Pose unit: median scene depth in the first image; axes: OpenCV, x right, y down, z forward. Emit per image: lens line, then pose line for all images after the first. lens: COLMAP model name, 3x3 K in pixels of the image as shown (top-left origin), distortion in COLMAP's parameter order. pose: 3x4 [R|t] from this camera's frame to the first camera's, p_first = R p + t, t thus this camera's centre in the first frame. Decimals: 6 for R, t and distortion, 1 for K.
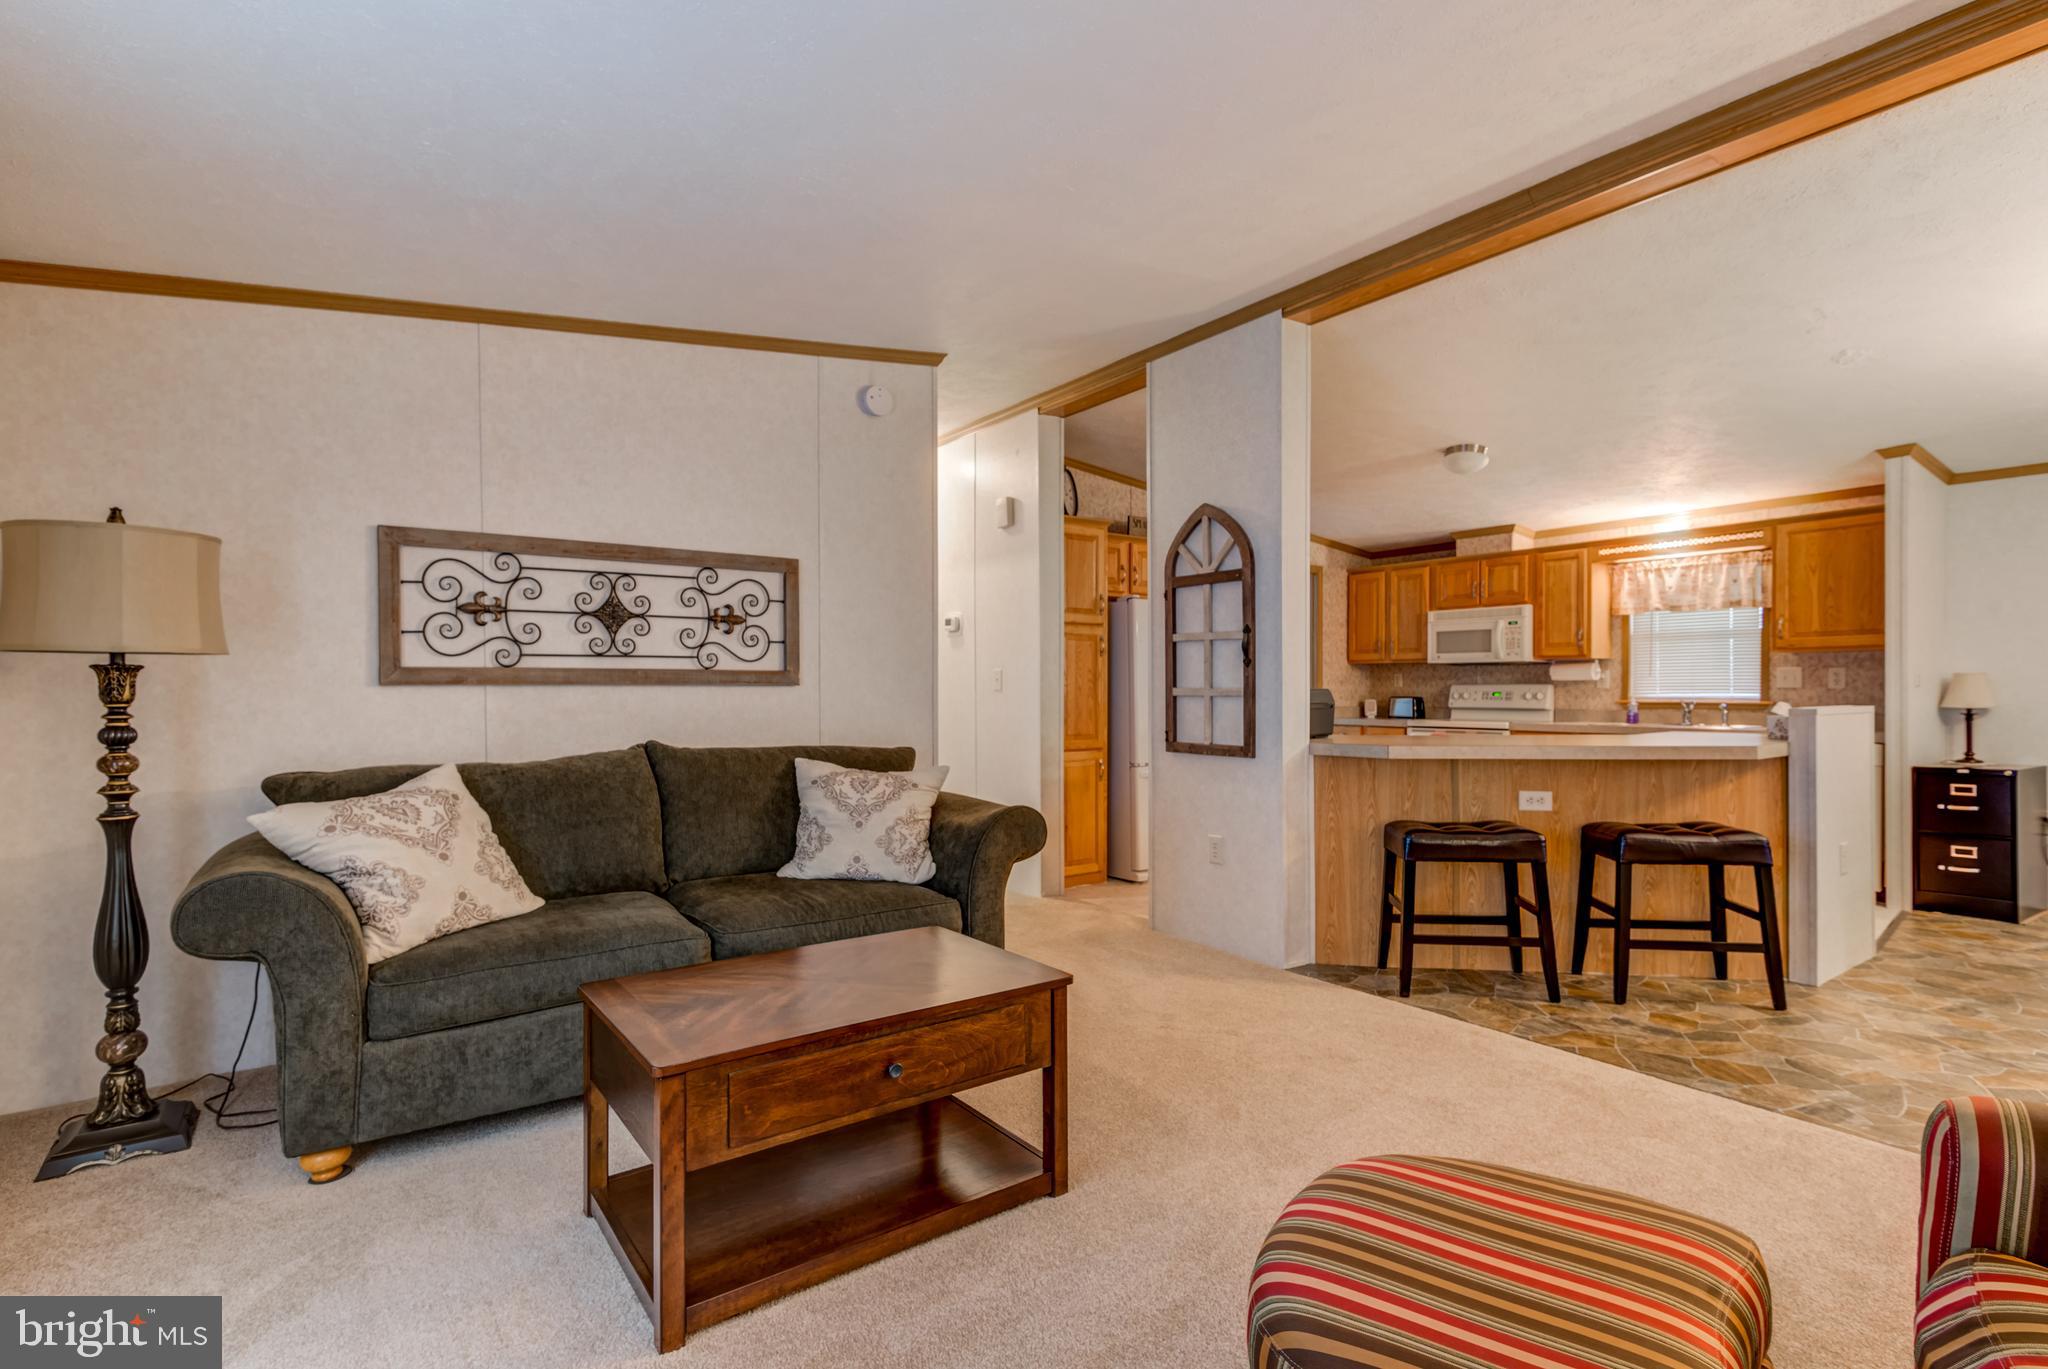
lens RADIAL K [[979.4, 0, 1011.4], [0, 979.4, 701.2], [0, 0, 1]] dist [0.020209, -0.001947]
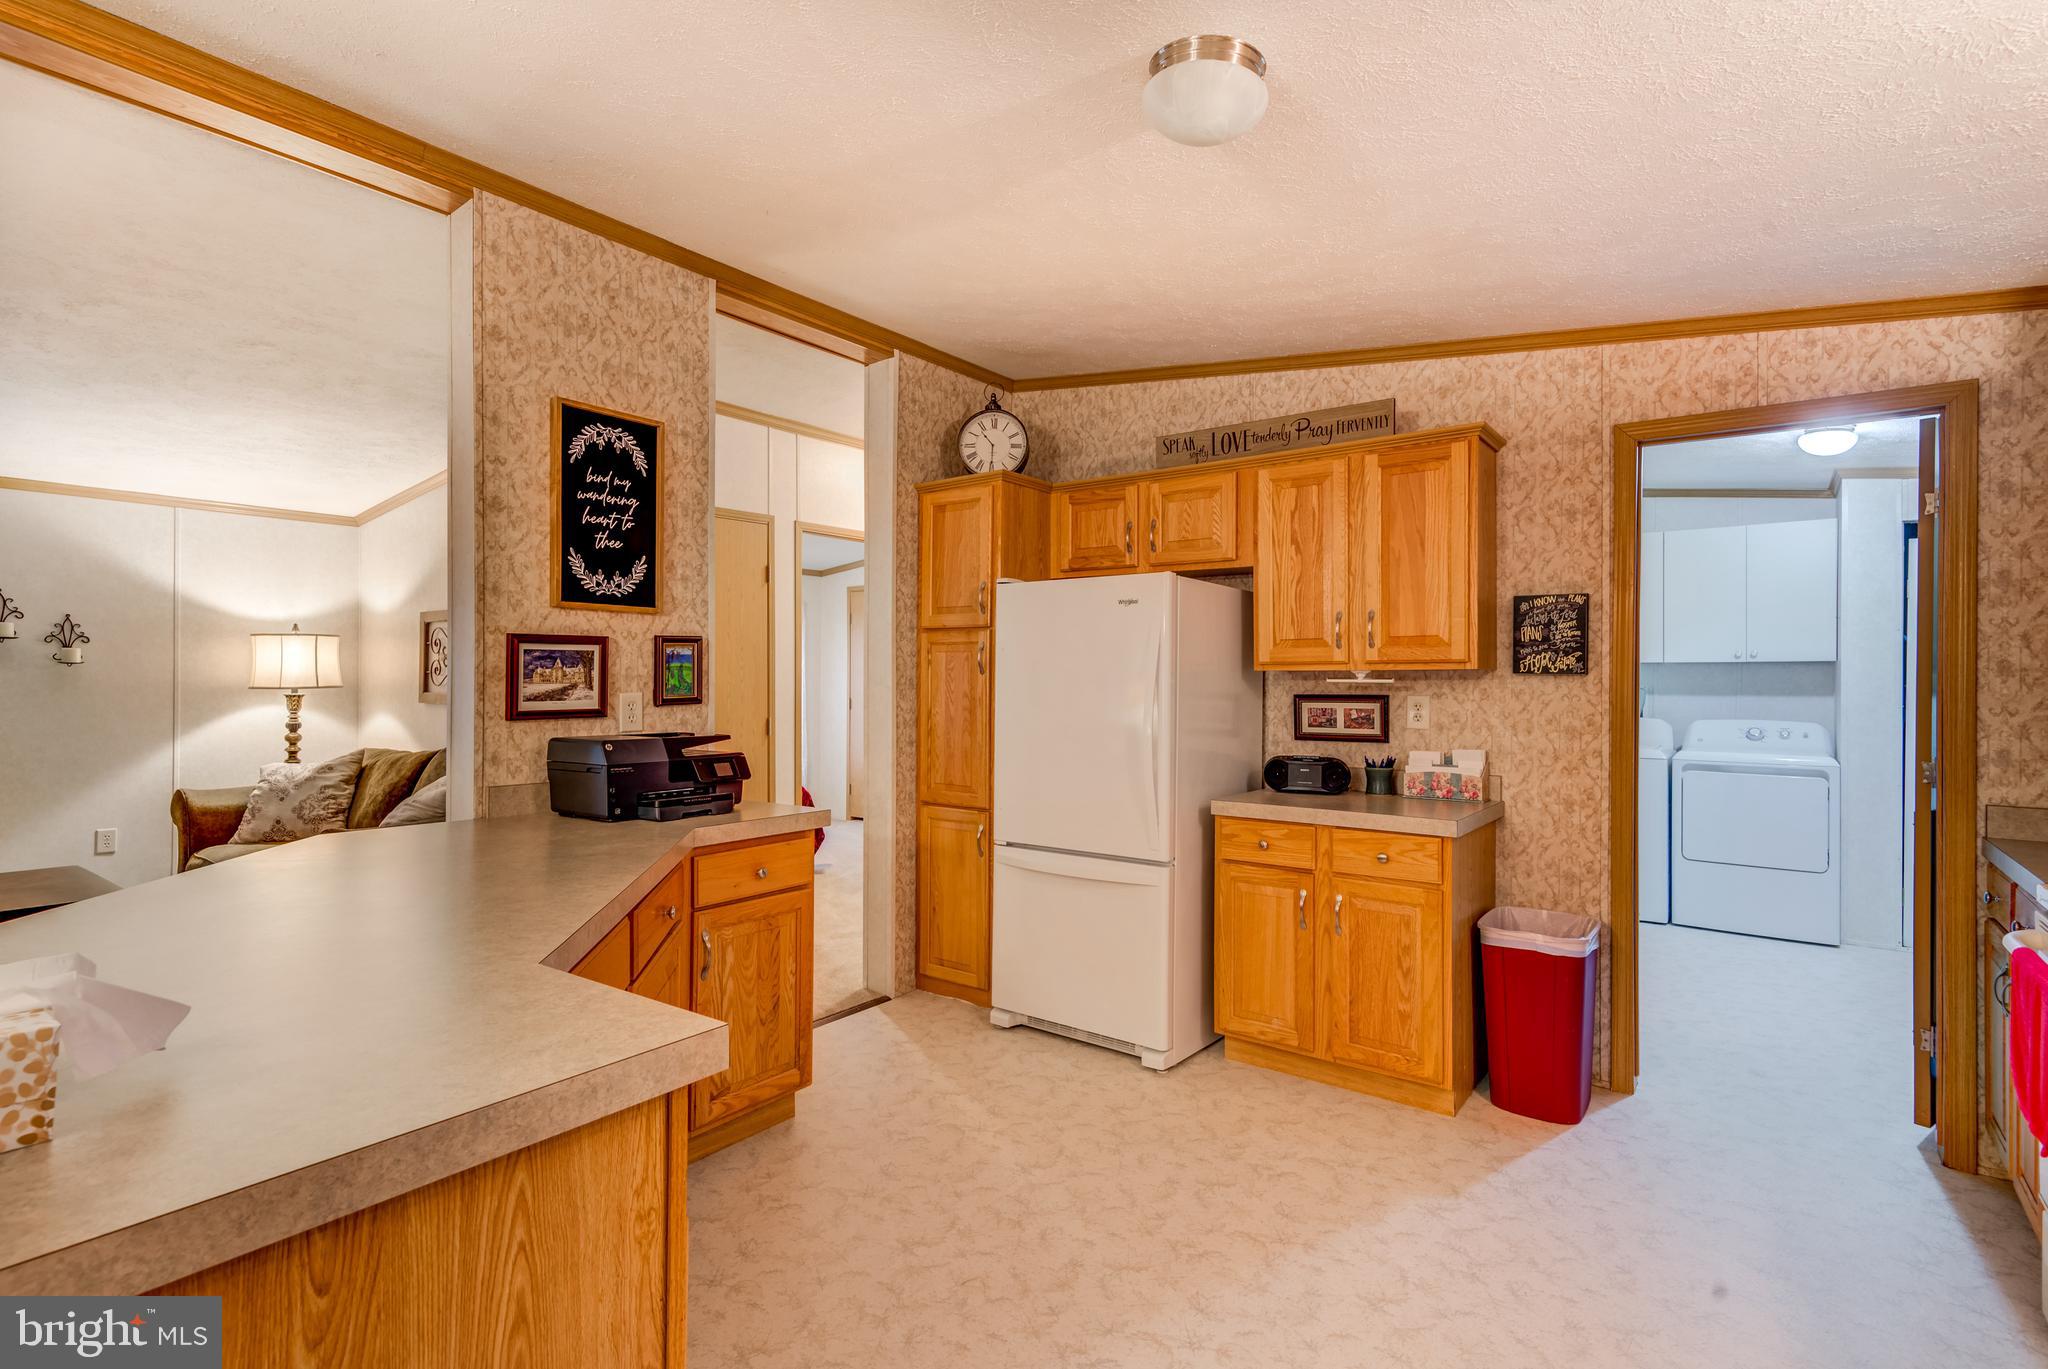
lens RADIAL K [[979.4, 0, 1003.5], [0, 979.4, 678.5], [0, 0, 1]] dist [0.020209, -0.001947]
pose [[0.289929, 0.003178, -0.957043, 0.648458], [-0.017059, 0.999853, -0.001848, -0.036167], [0.956896, 0.016862, 0.289940, 0.707741]]
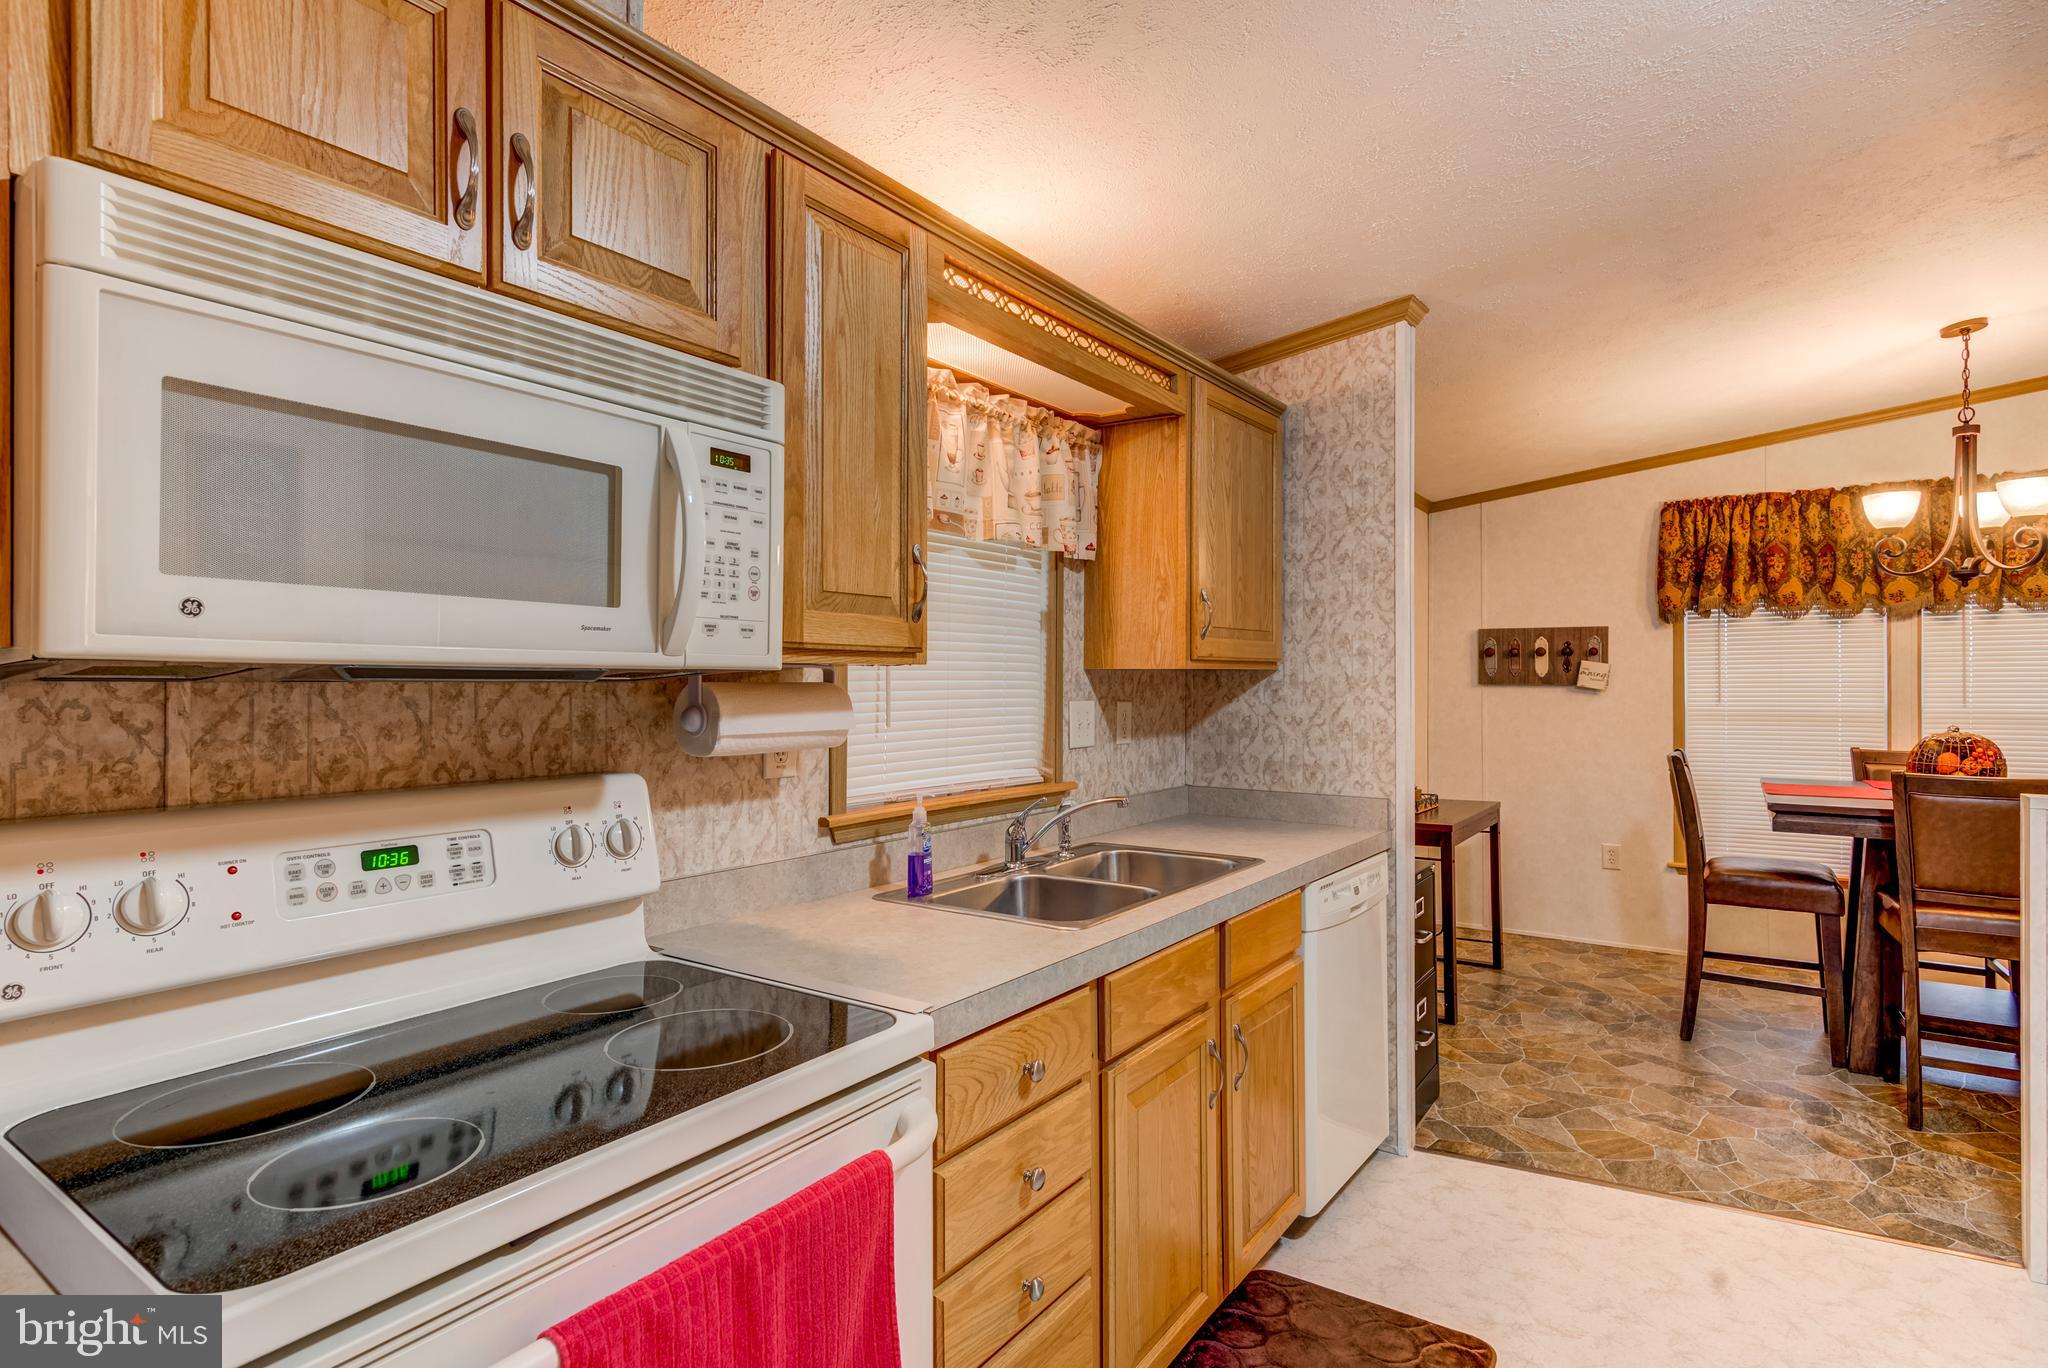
lens RADIAL K [[1040.9, 0, 1030.1], [0, 1040.9, 675.2], [0, 0, 1]] dist [0.016013, -0.002468]
pose [[-0.344692, 0.008573, 0.938677, 0.324741], [0.013069, 0.999905, -0.004334, -0.039708], [-0.938625, 0.010773, -0.344771, 1.070786]]
